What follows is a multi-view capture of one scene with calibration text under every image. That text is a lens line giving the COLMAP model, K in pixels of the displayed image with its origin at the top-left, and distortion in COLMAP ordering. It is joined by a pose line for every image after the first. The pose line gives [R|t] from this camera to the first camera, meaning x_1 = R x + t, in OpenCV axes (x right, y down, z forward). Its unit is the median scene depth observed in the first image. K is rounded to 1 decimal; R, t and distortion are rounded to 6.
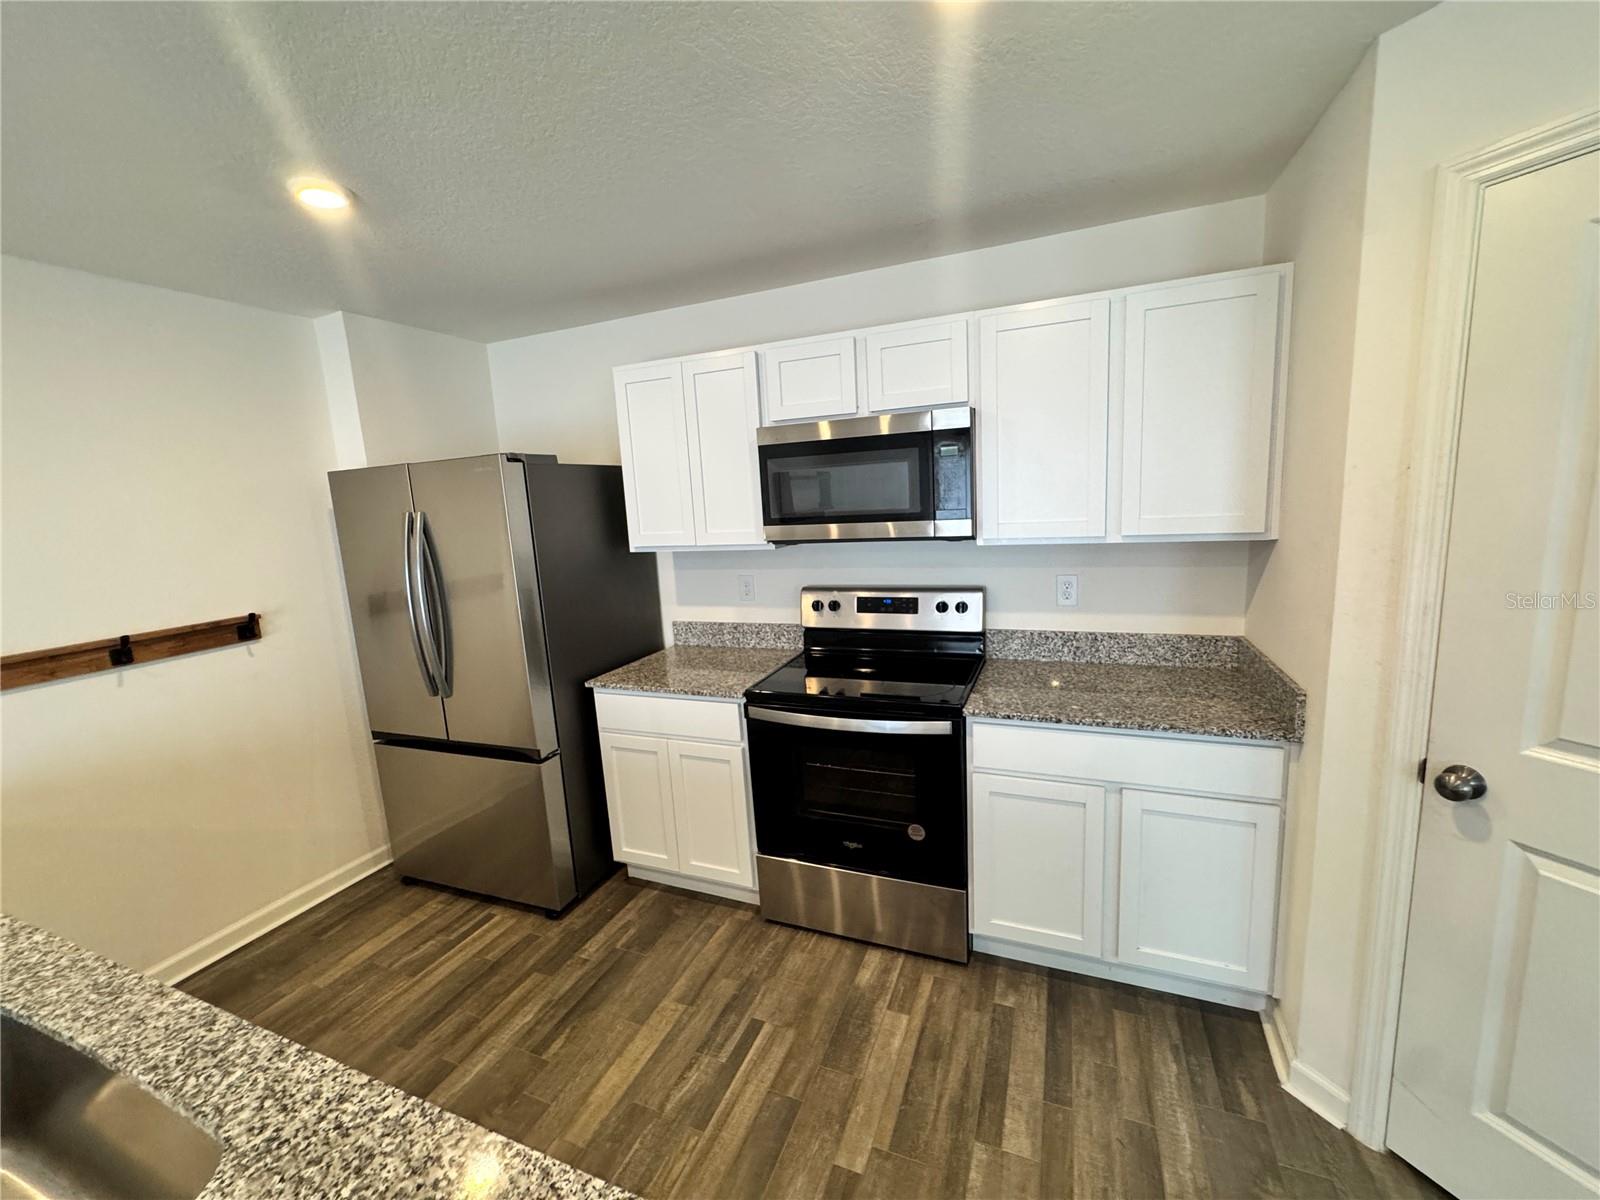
lens RADIAL K [[641.0, 0, 798.2], [0, 641.0, 594.1], [0, 0, 1]] dist [-0.001506, -0.000298]
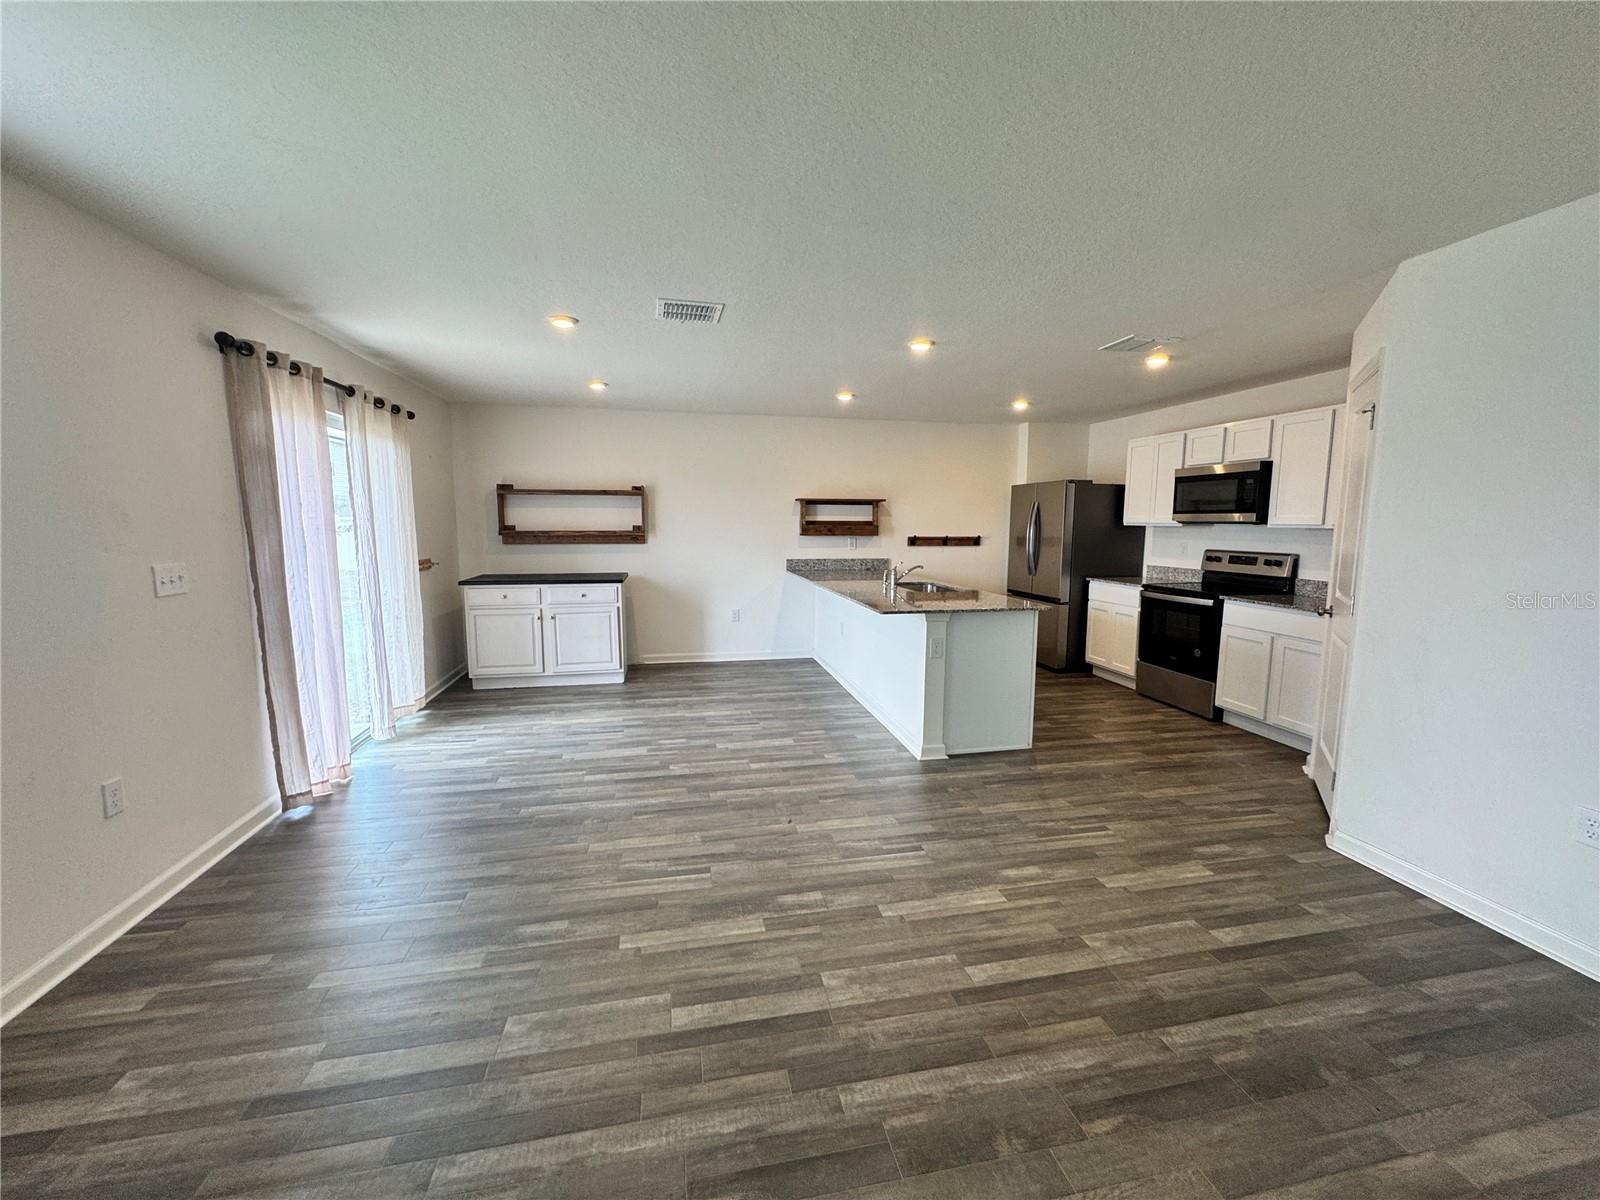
lens RADIAL K [[641.0, 0, 798.2], [0, 641.0, 594.1], [0, 0, 1]] dist [-0.001506, -0.000298]
pose [[0.555390, 0.154429, -0.817125, 1.171828], [-0.162185, 0.983852, 0.075703, 0.224035], [0.815621, 0.090481, 0.571468, -1.381900]]
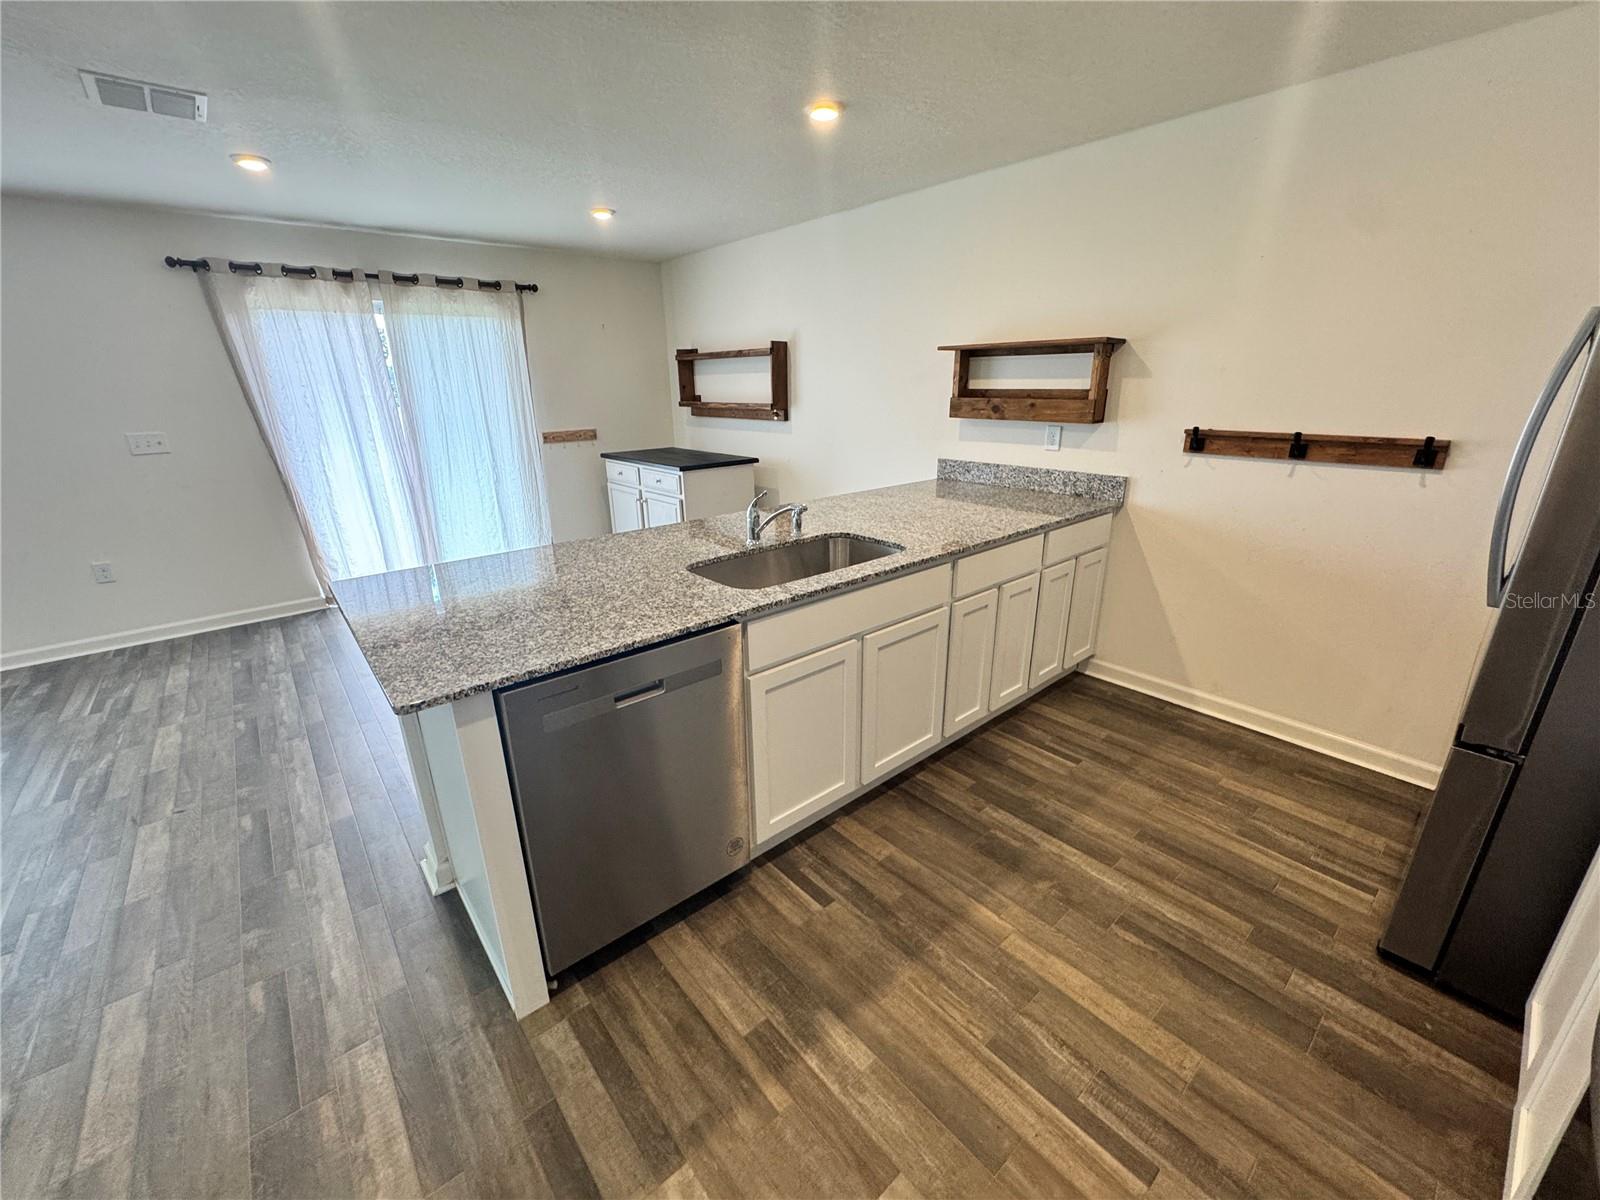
lens RADIAL K [[660.5, 0, 804.1], [0, 660.5, 591.2], [0, 0, 1]] dist [0.001960, 0.000443]
pose [[-0.456958, 0.328553, -0.826585, 0.400678], [-0.098026, 0.905019, 0.413921, -0.077254], [0.884070, 0.270172, -0.381349, 0.722562]]
